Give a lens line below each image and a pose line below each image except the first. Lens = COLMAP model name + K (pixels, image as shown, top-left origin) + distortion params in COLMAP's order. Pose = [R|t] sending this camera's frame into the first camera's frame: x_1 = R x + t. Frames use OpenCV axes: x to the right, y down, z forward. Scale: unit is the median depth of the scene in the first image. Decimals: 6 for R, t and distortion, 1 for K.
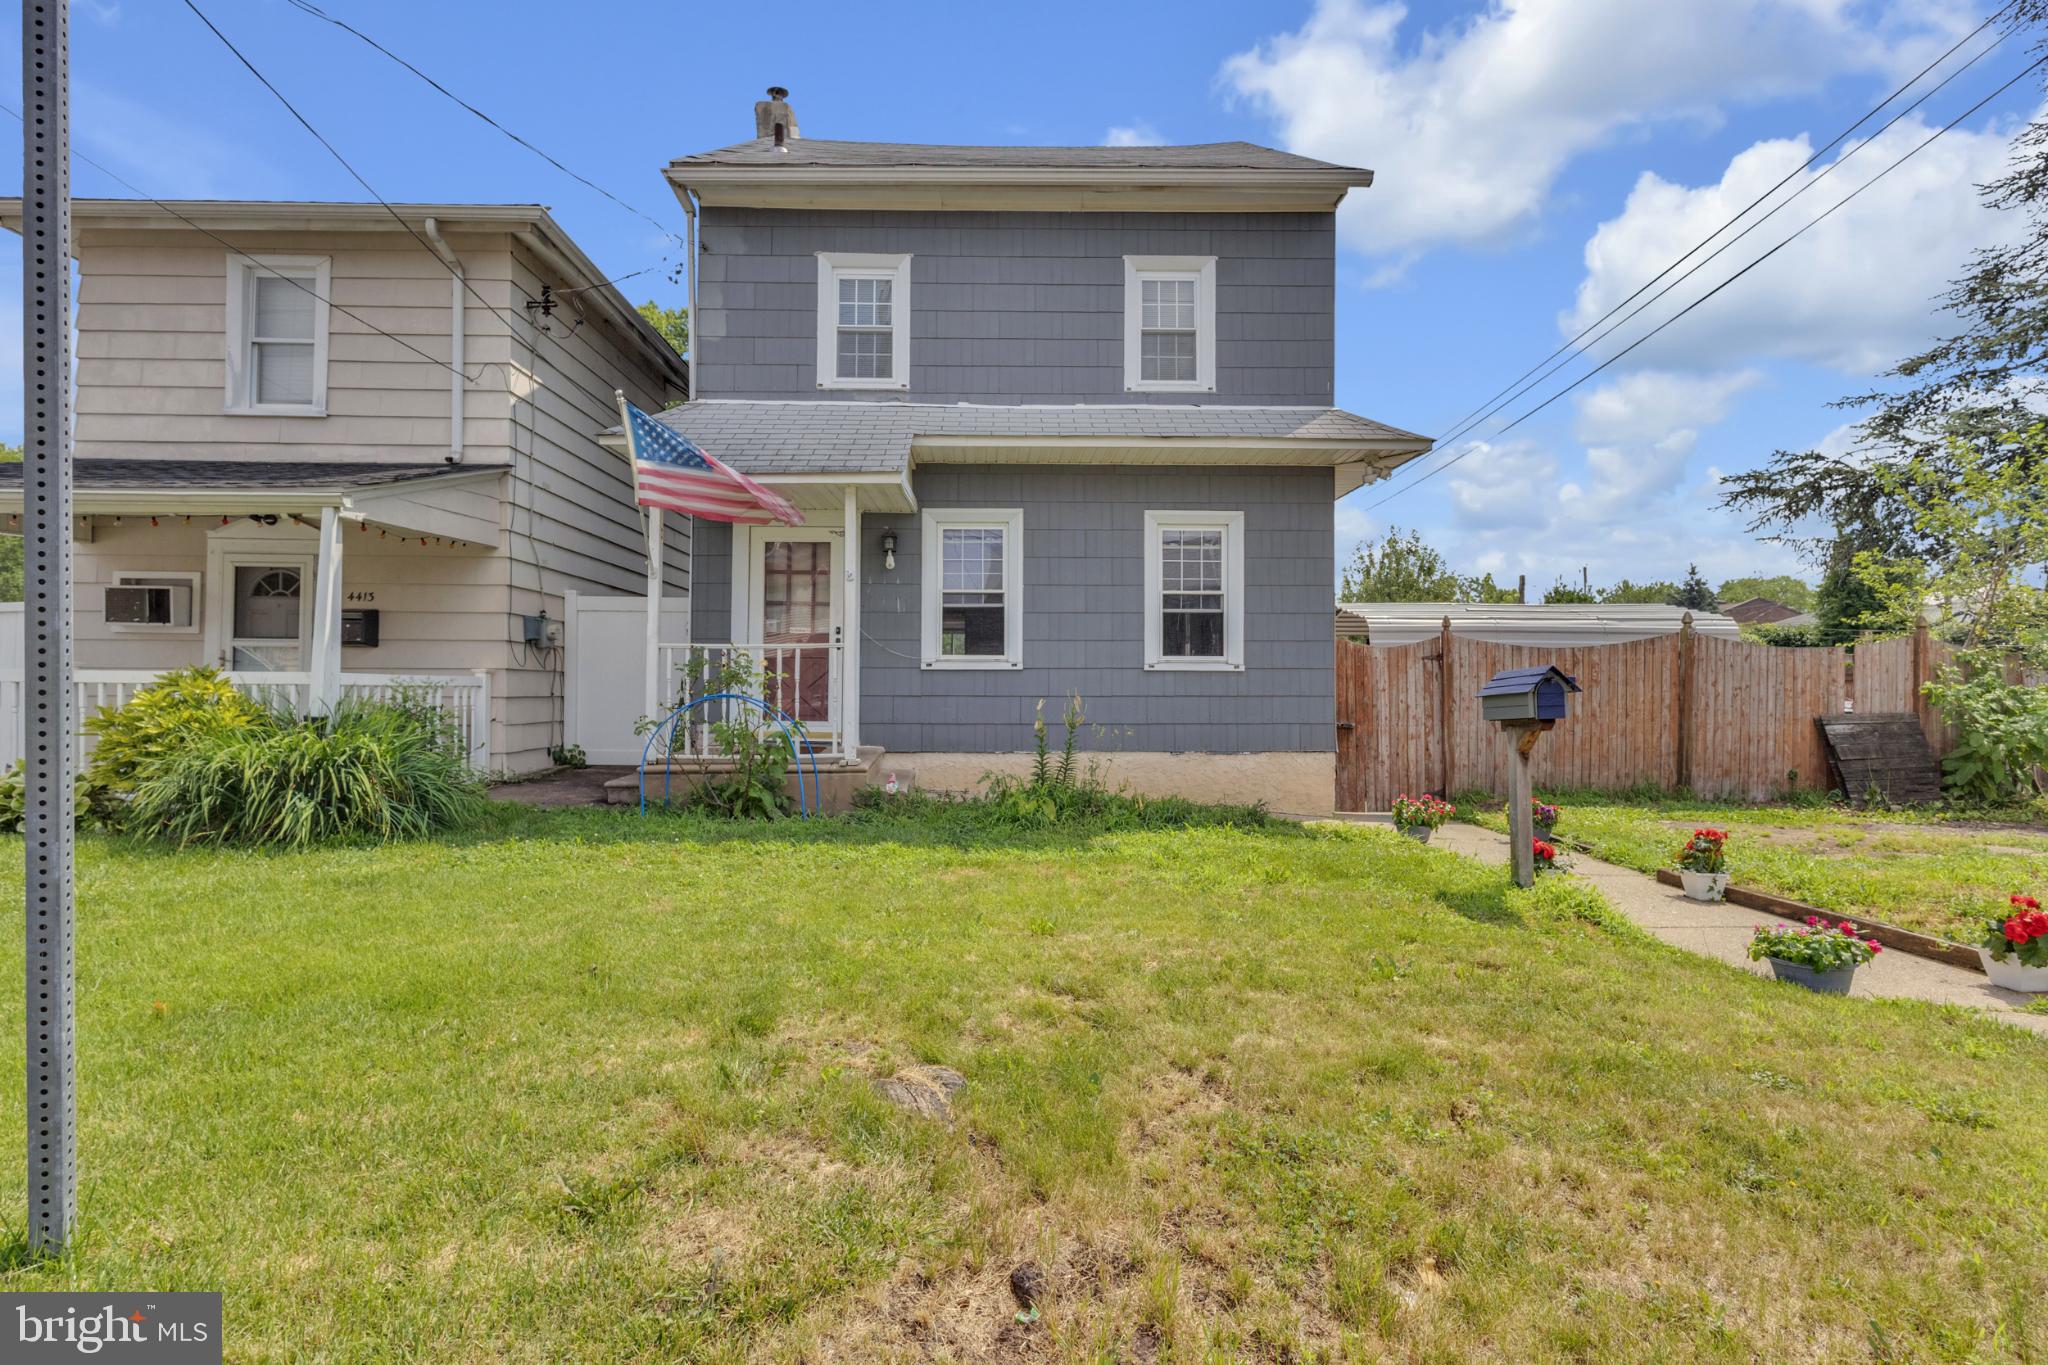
lens RADIAL K [[968.3, 0, 1042.6], [0, 968.3, 684.7], [0, 0, 1]] dist [0.001936, 0.000714]
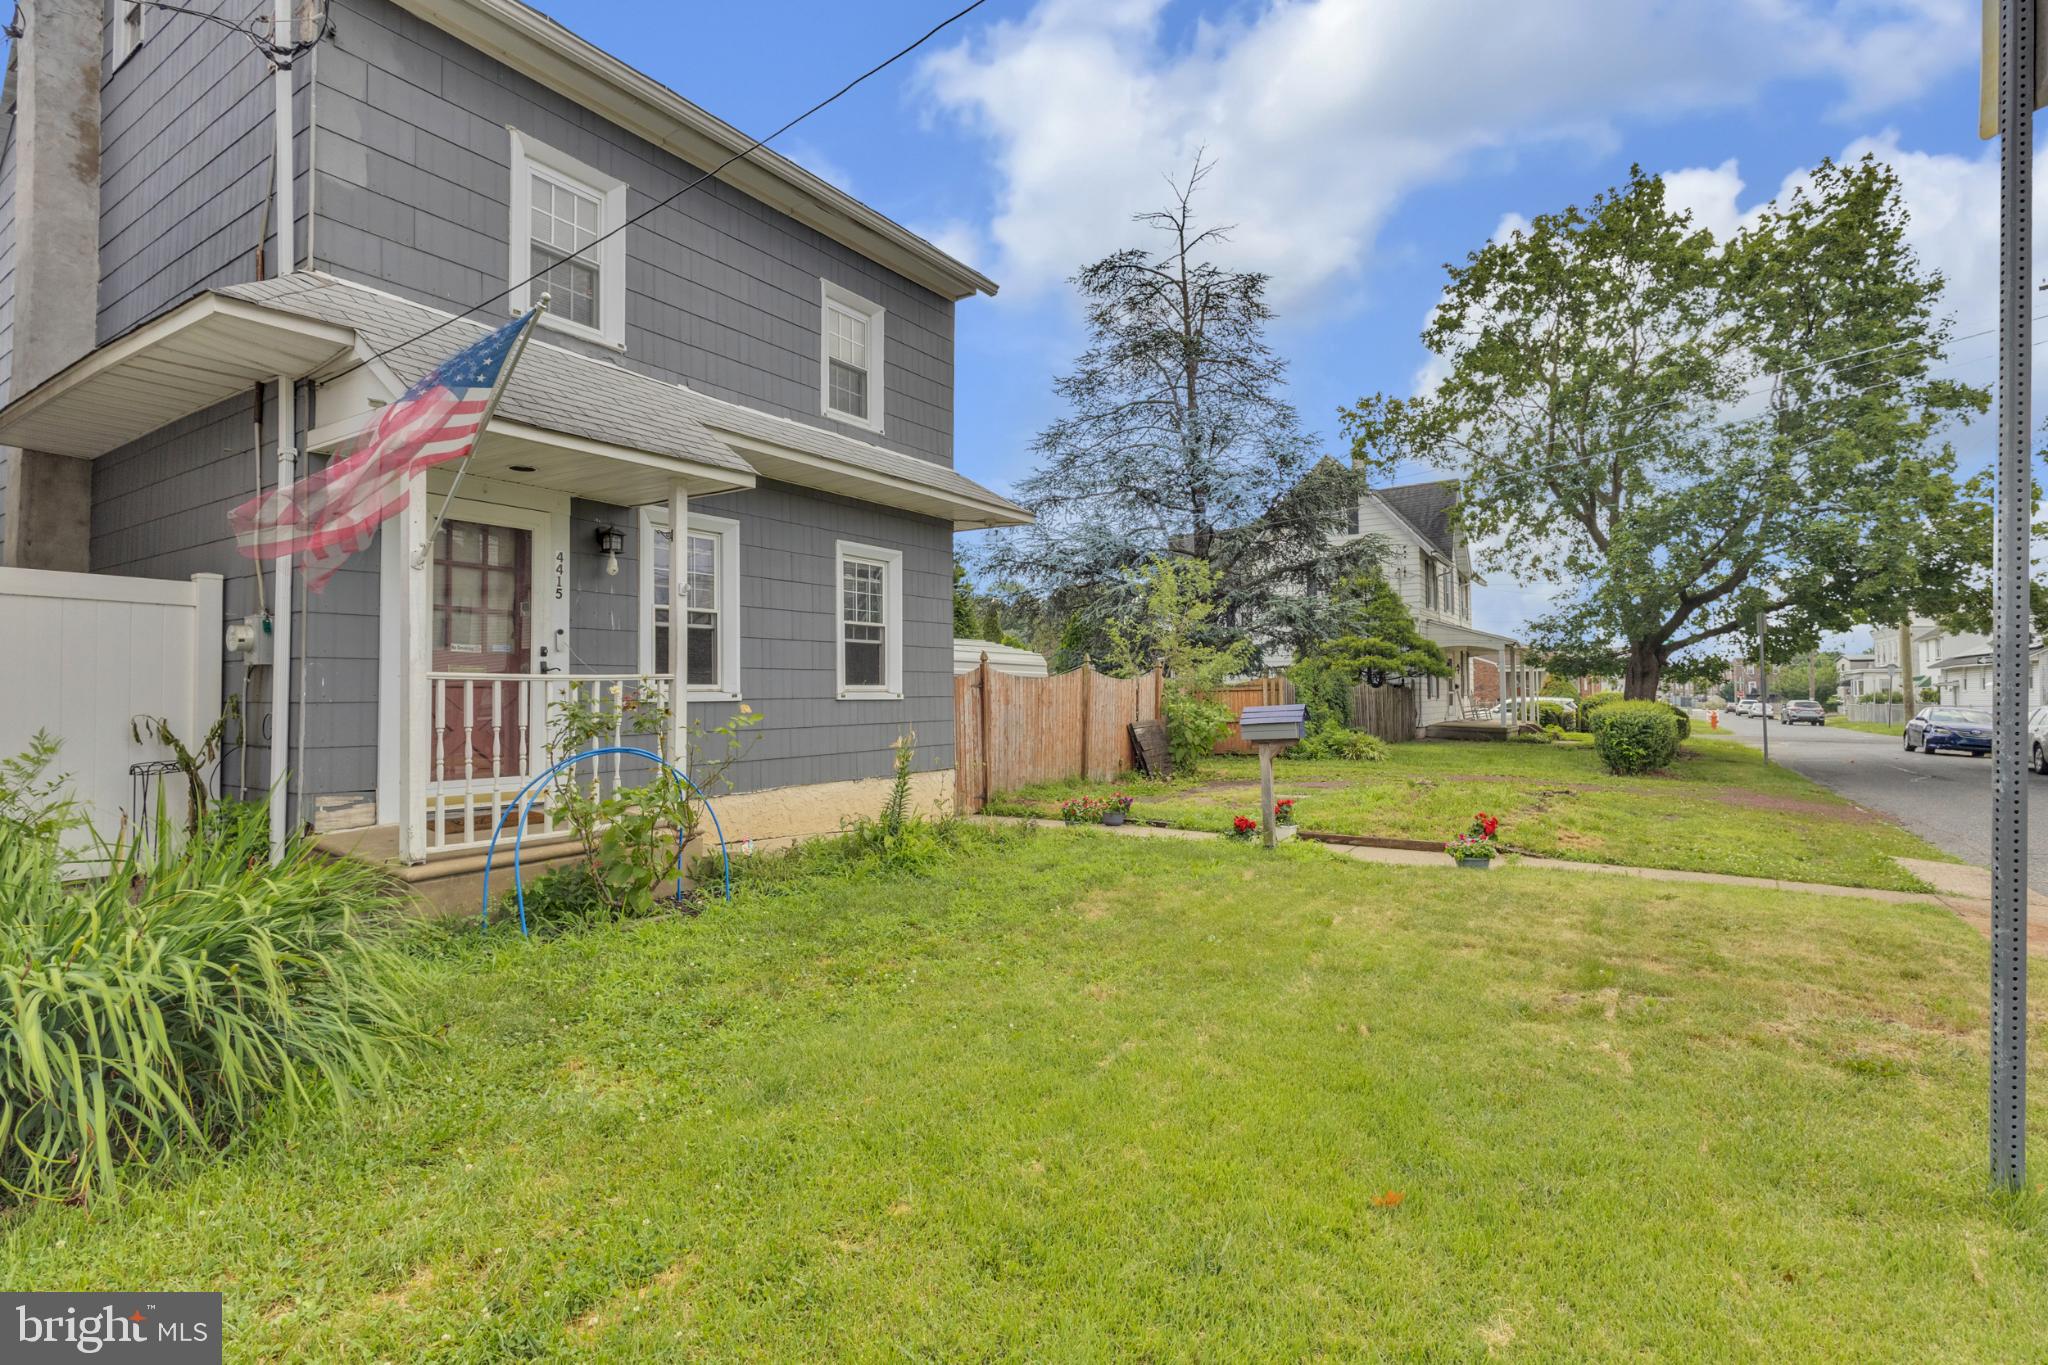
lens RADIAL K [[968.3, 0, 1035.1], [0, 968.3, 667.0], [0, 0, 1]] dist [0.001936, 0.000714]
pose [[0.561848, 0.015942, 0.827087, -0.602938], [-0.003670, 0.999852, -0.016779, -0.033122], [-0.827232, 0.006392, 0.561824, 0.273531]]
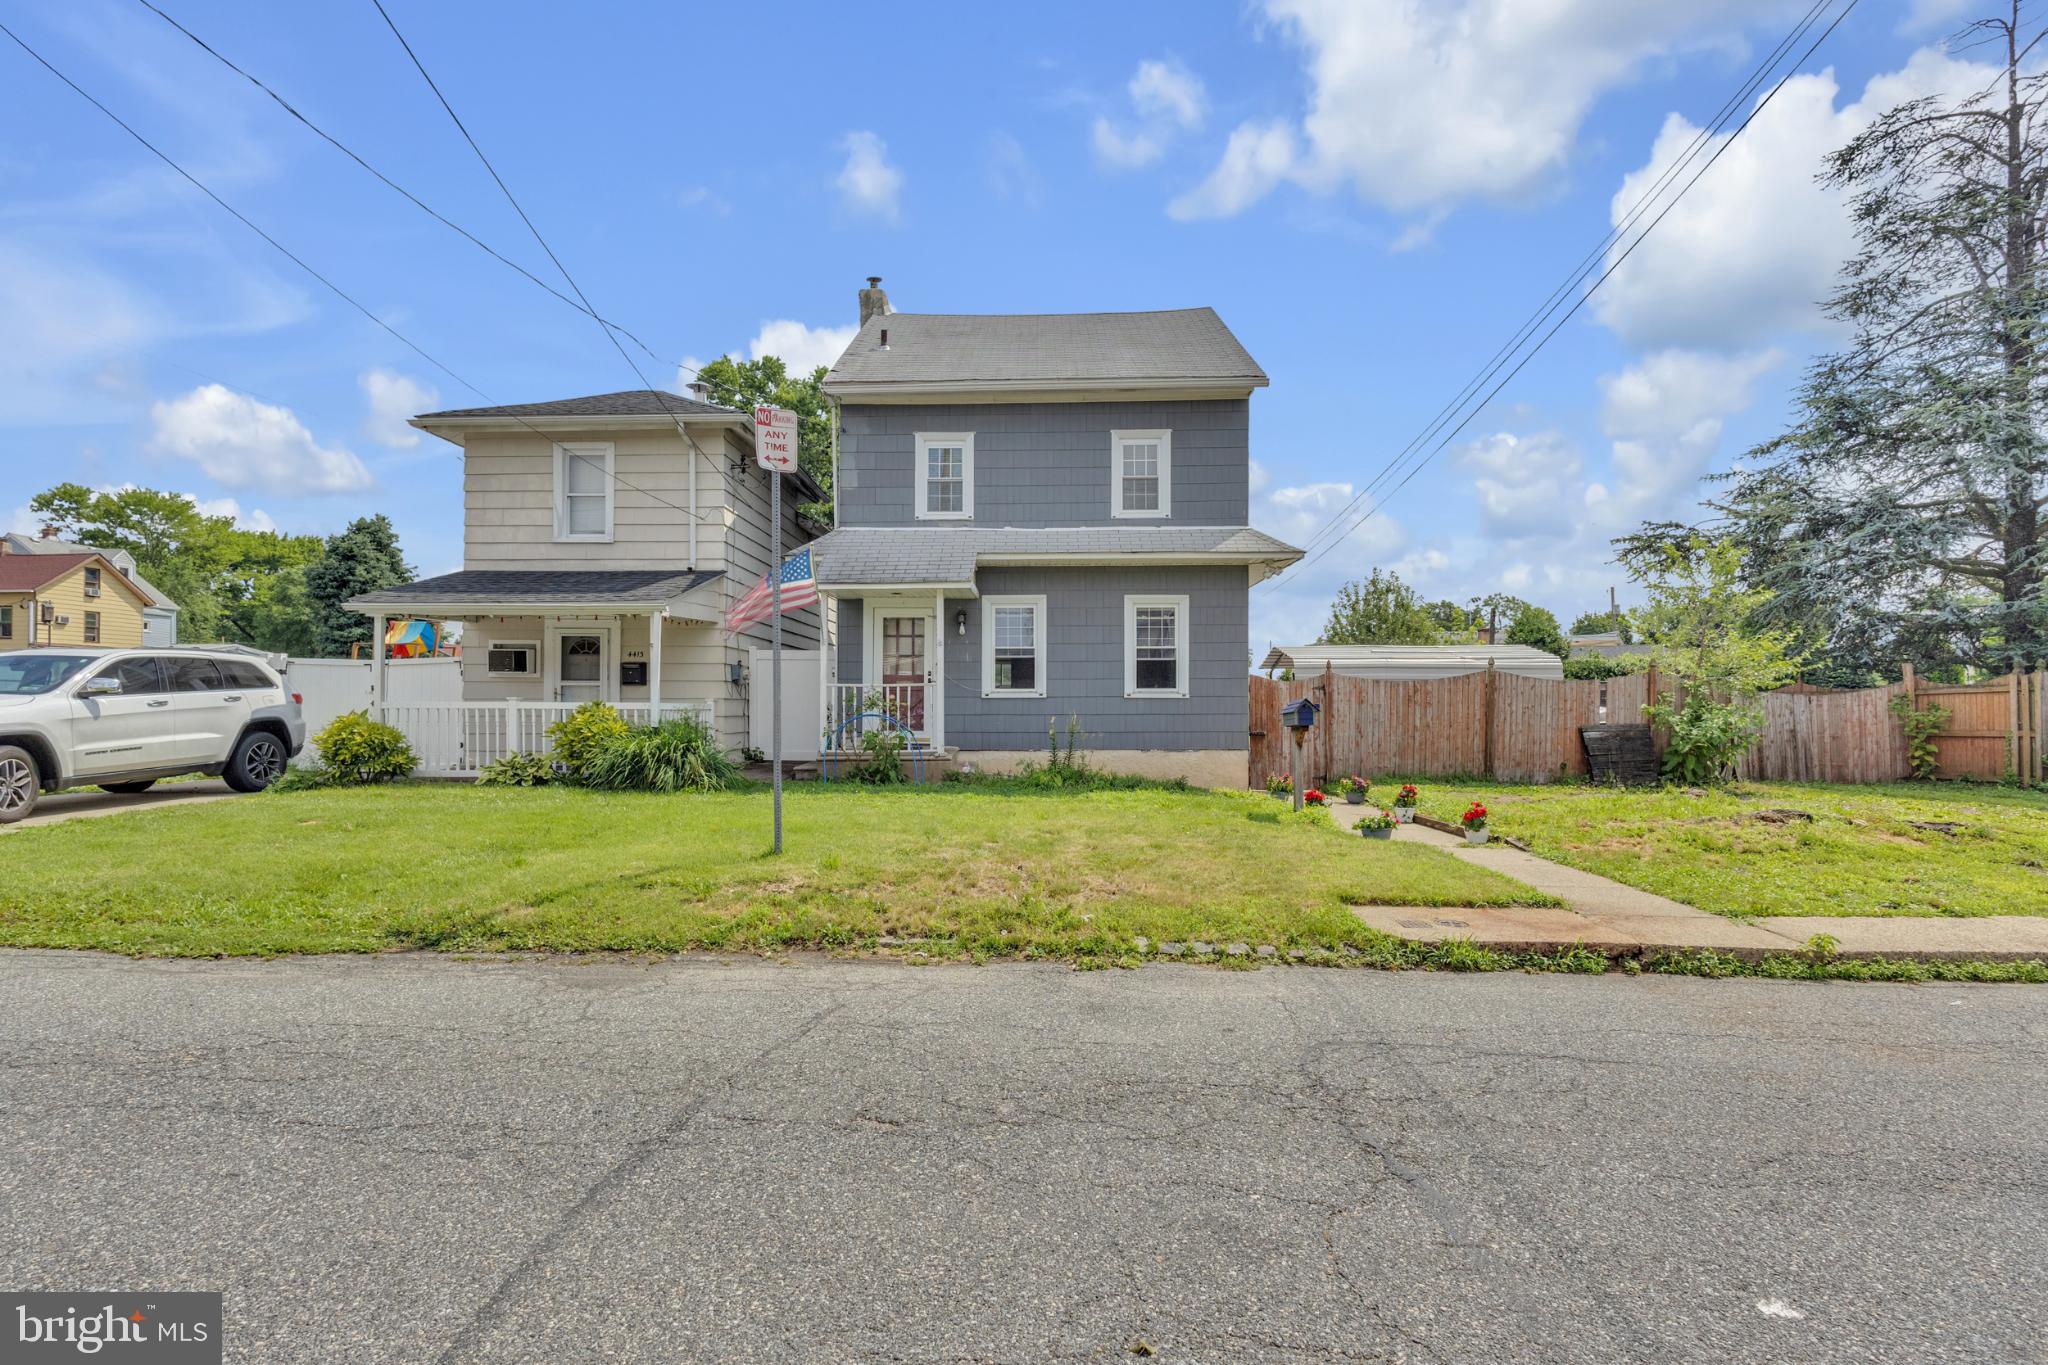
lens RADIAL K [[968.3, 0, 1024.3], [0, 968.3, 692.5], [0, 0, 1]] dist [0.001936, 0.000714]
pose [[0.998969, -0.003056, -0.045290, 0.014529], [0.003415, 0.999963, 0.007857, -0.036147], [0.045264, -0.008004, 0.998943, -0.562424]]
